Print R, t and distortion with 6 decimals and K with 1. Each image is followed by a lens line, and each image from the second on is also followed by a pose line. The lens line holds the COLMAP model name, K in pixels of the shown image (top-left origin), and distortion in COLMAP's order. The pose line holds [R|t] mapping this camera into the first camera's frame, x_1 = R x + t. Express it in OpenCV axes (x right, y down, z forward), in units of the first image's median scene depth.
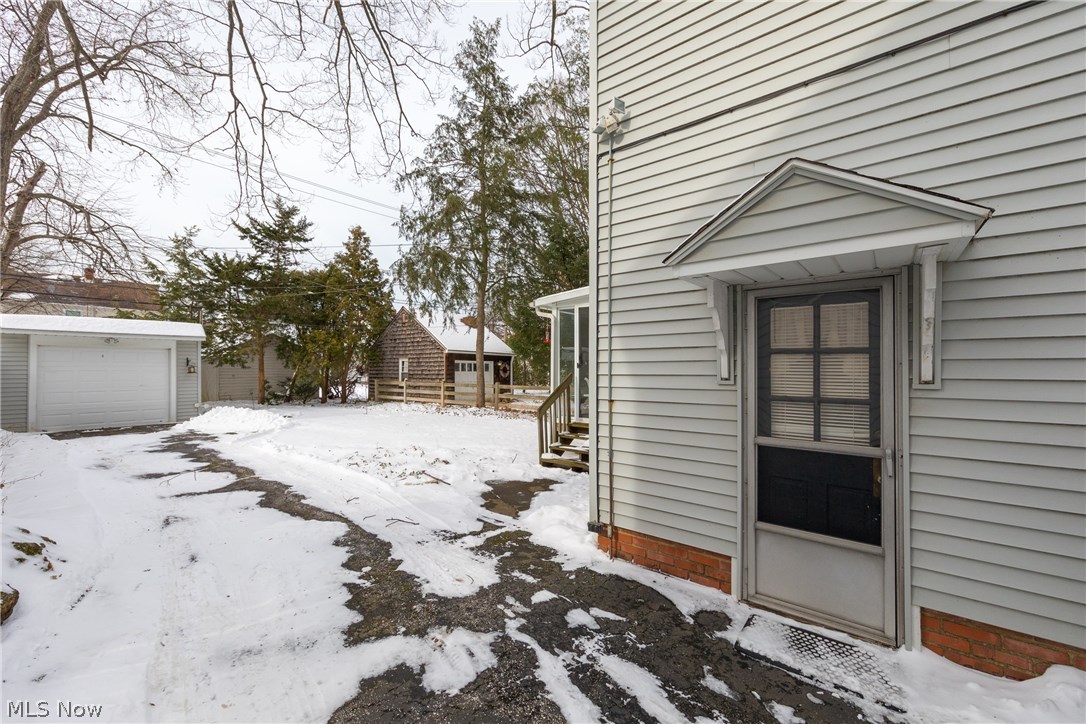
lens RADIAL K [[427.5, 0, 549.4], [0, 427.5, 362.7], [0, 0, 1]] dist [0.000342, 0.000090]
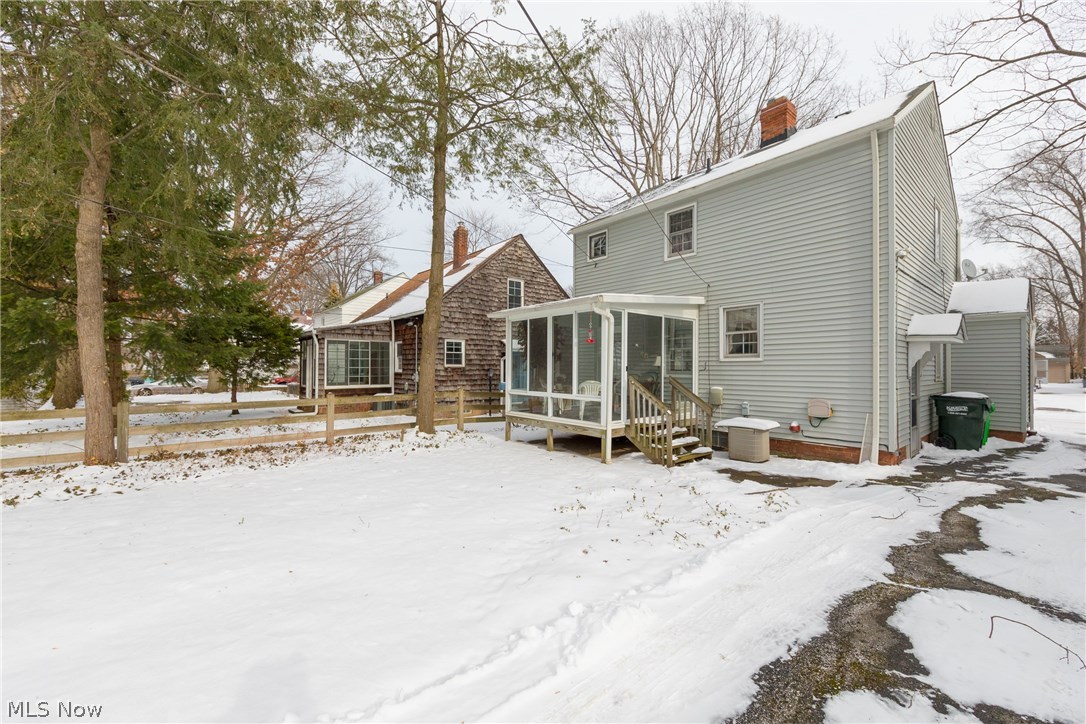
lens RADIAL K [[427.5, 0, 544.3], [0, 427.5, 363.3], [0, 0, 1]] dist [0.000342, 0.000090]
pose [[0.199124, 0.008541, 0.979937, -1.599470], [-0.019966, 0.999790, -0.004657, -0.000668], [-0.979771, -0.018638, 0.199253, 1.618142]]
